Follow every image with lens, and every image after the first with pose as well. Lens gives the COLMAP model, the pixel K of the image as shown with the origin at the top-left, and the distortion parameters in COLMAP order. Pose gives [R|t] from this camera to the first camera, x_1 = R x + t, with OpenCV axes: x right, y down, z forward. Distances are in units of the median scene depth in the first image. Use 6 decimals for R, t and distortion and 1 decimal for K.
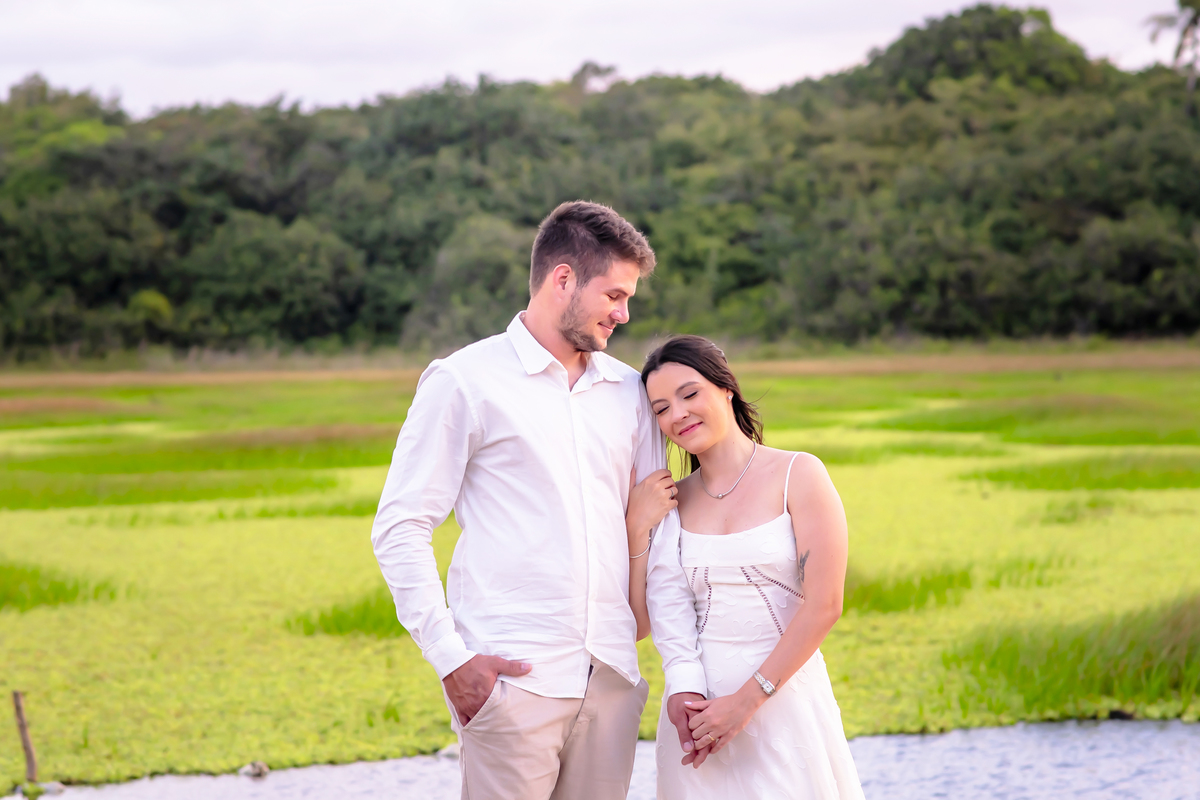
lens RADIAL K [[3066.5, 0, 600.0], [0, 3066.5, 400.0], [0, 0, 1]] dist [0.039476, 0.018305]
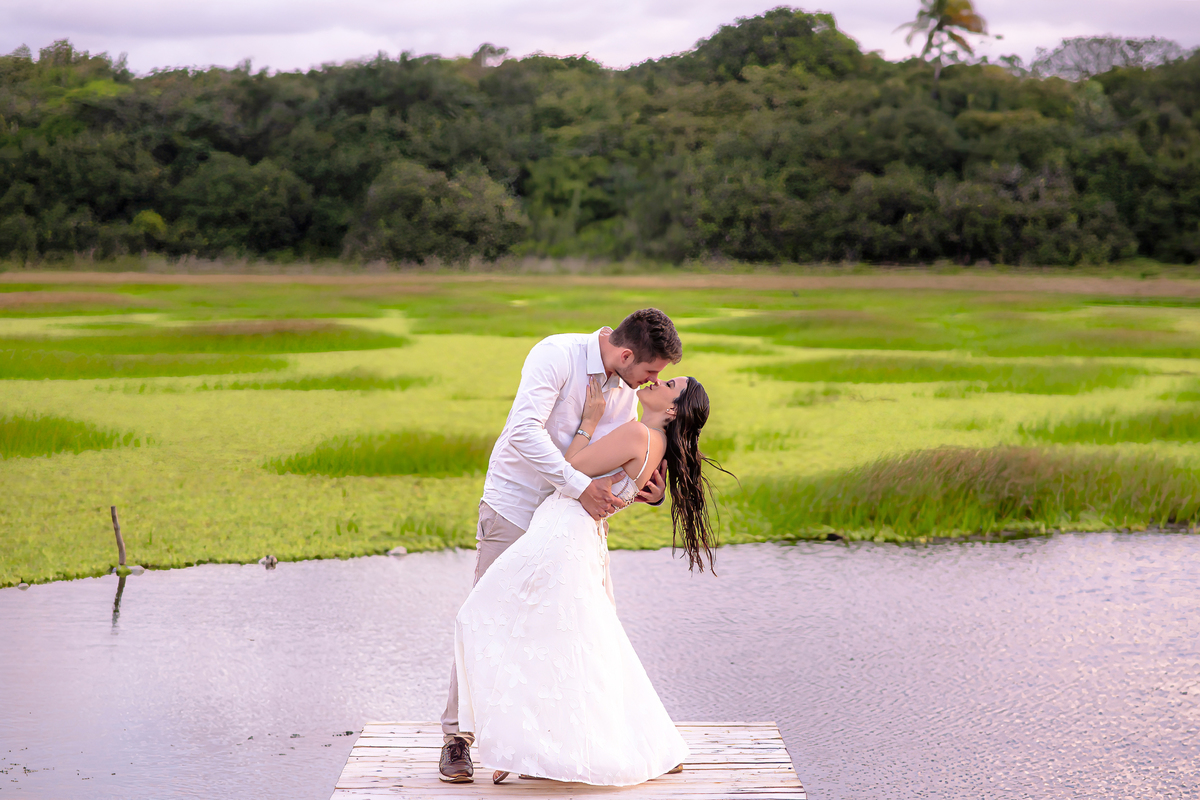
lens RADIAL K [[3066.5, 0, 600.0], [0, 3066.5, 400.0], [0, 0, 1]] dist [0.039476, 0.018305]
pose [[0.998805, 0.021530, 0.043880, -0.009287], [-0.023702, 0.998489, 0.049587, -0.024488], [-0.042746, -0.050568, 0.997805, -0.330520]]
